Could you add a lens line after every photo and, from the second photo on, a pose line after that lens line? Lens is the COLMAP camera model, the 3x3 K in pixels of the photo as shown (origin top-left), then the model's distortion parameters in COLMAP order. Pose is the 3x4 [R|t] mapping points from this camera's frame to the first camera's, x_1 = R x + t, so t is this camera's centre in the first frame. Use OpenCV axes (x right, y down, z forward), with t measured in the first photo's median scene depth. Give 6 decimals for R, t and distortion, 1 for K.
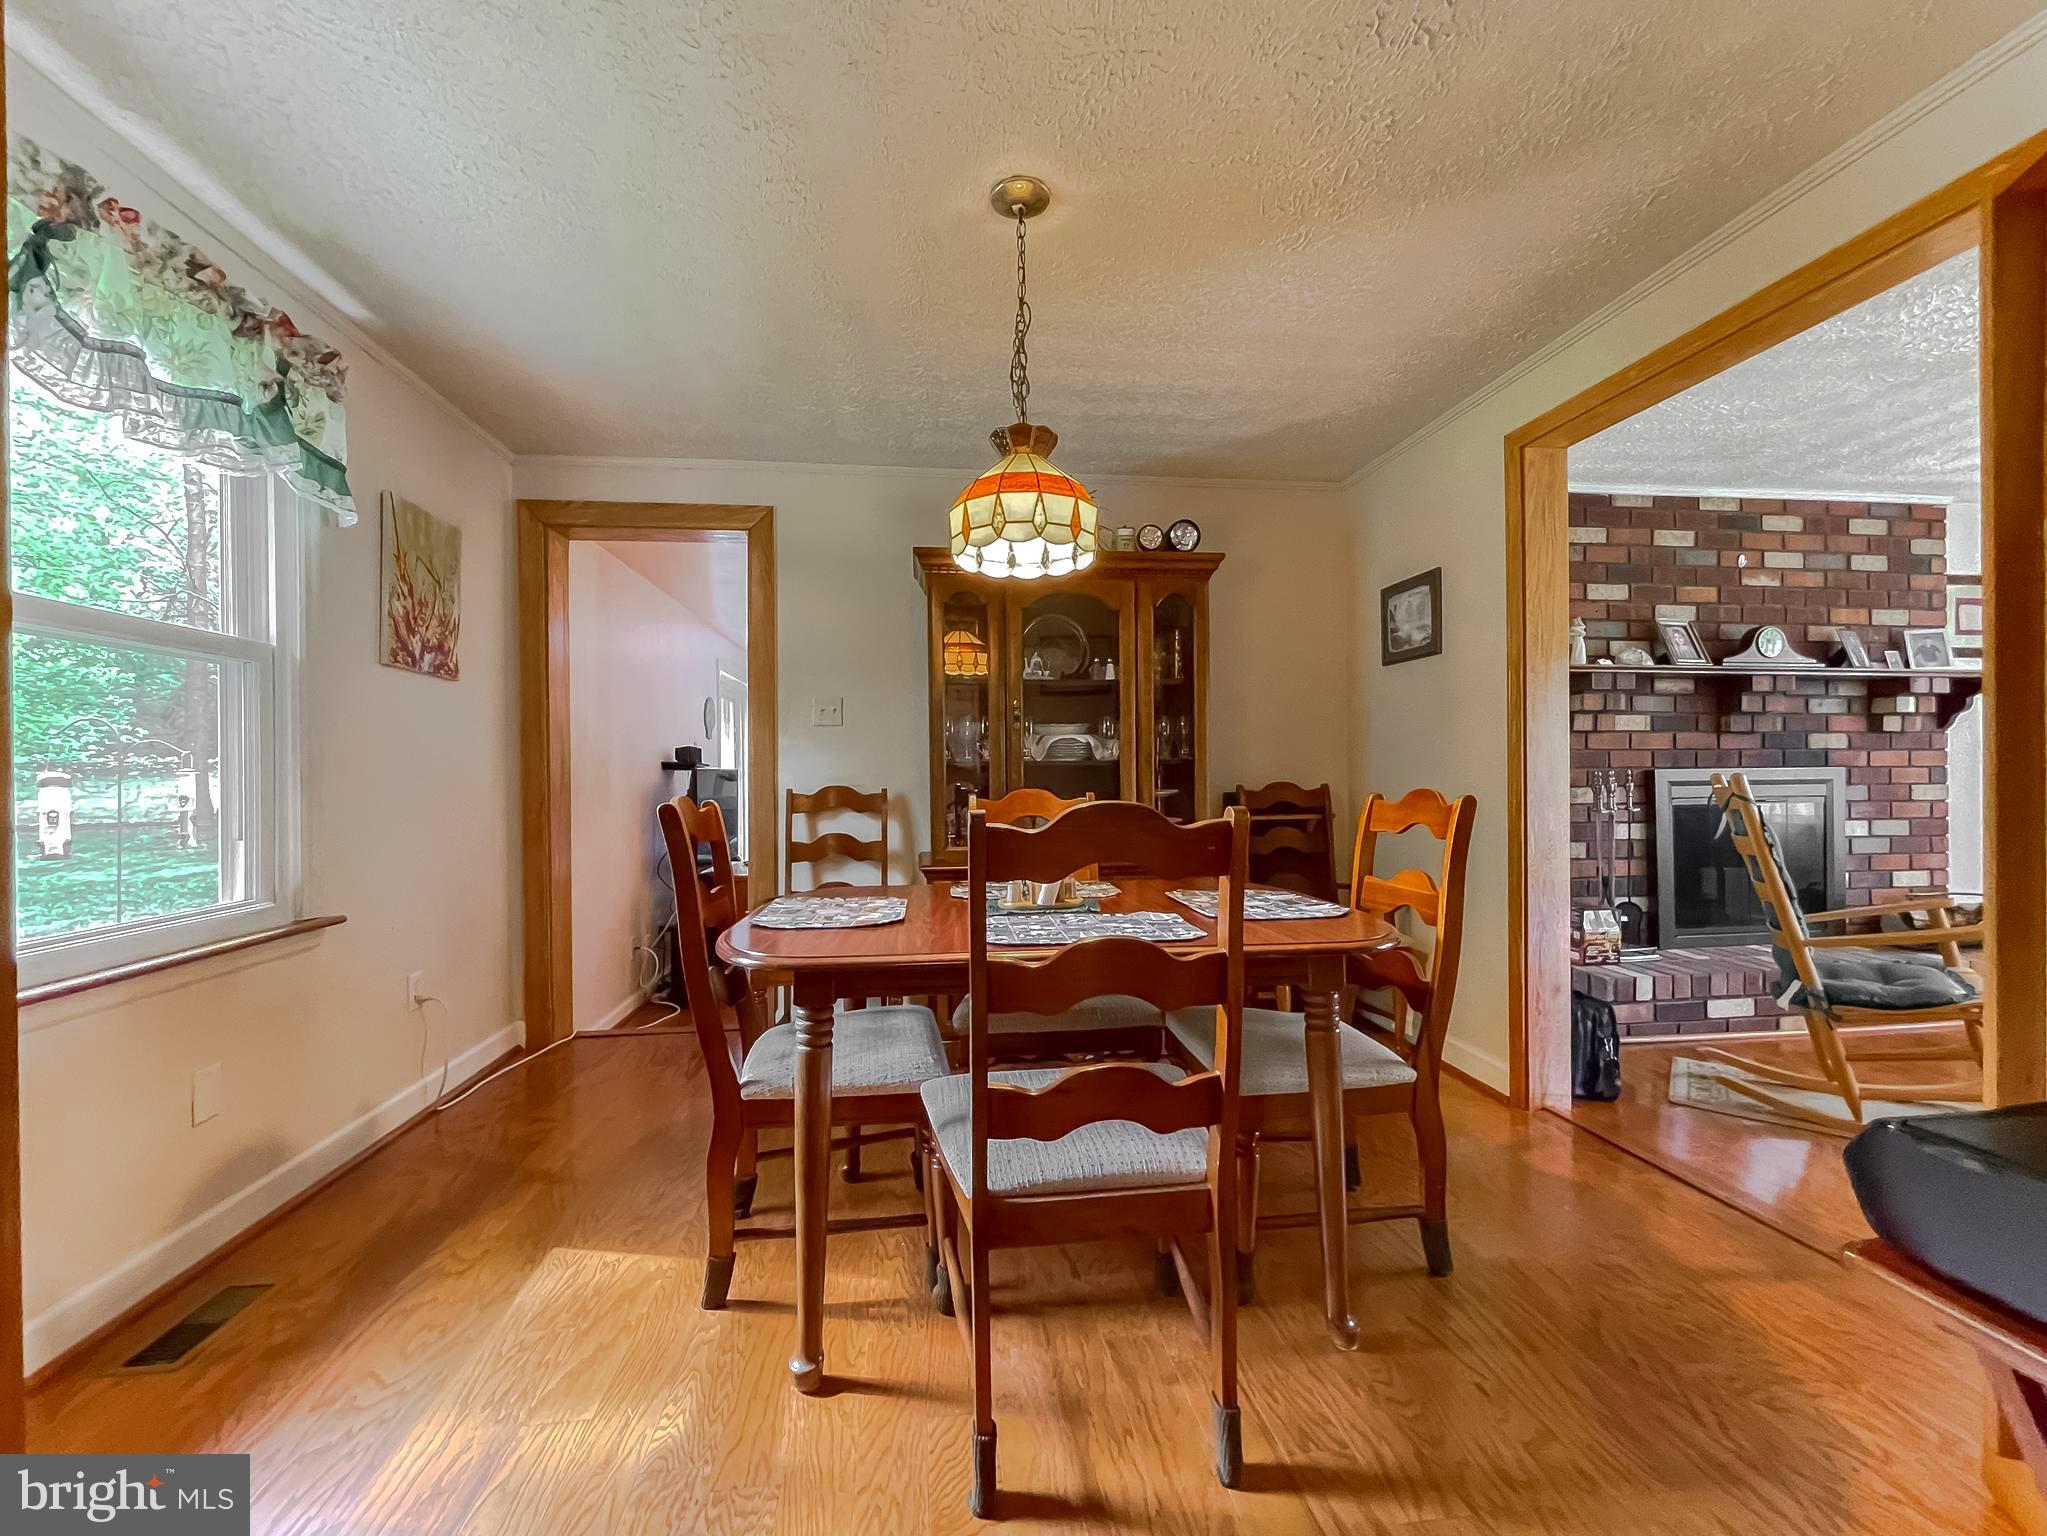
lens RADIAL K [[849.3, 0, 1010.9], [0, 849.3, 774.5], [0, 0, 1]] dist [0.000383, -0.000050]
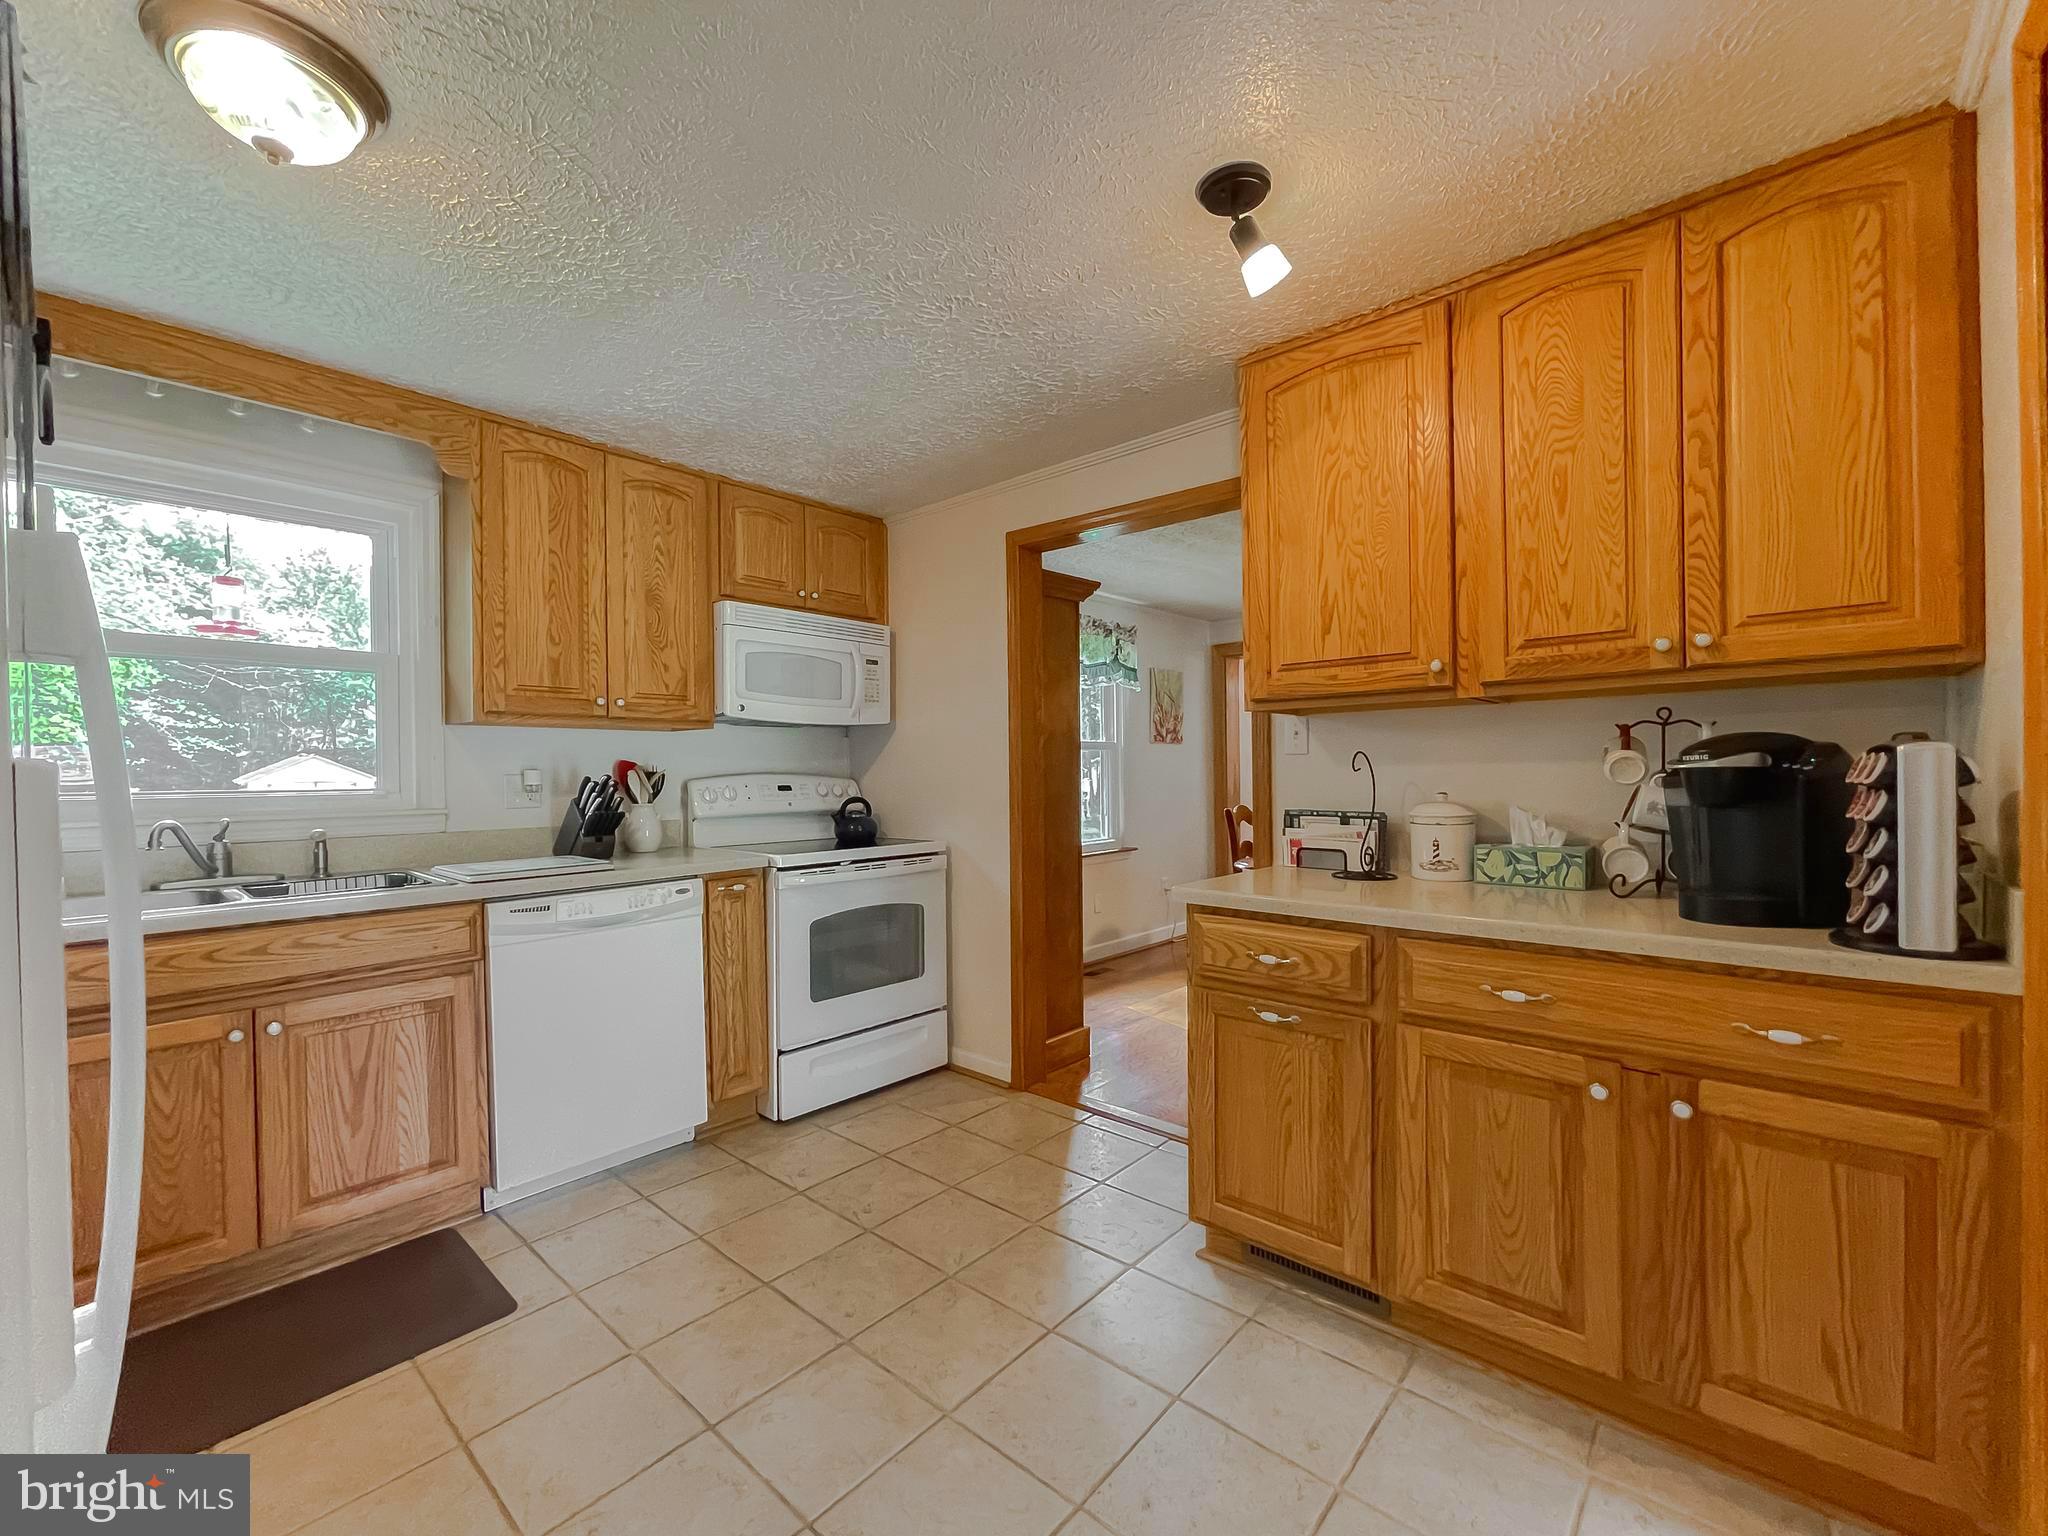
lens RADIAL K [[849.7, 0, 1011.4], [0, 849.7, 774.5], [0, 0, 1]] dist [0.000383, -0.000050]
pose [[0.662663, 0.007535, -0.748879, 0.736519], [0.004343, 0.999894, 0.013903, -0.074100], [0.748905, -0.012465, 0.662560, -0.815996]]
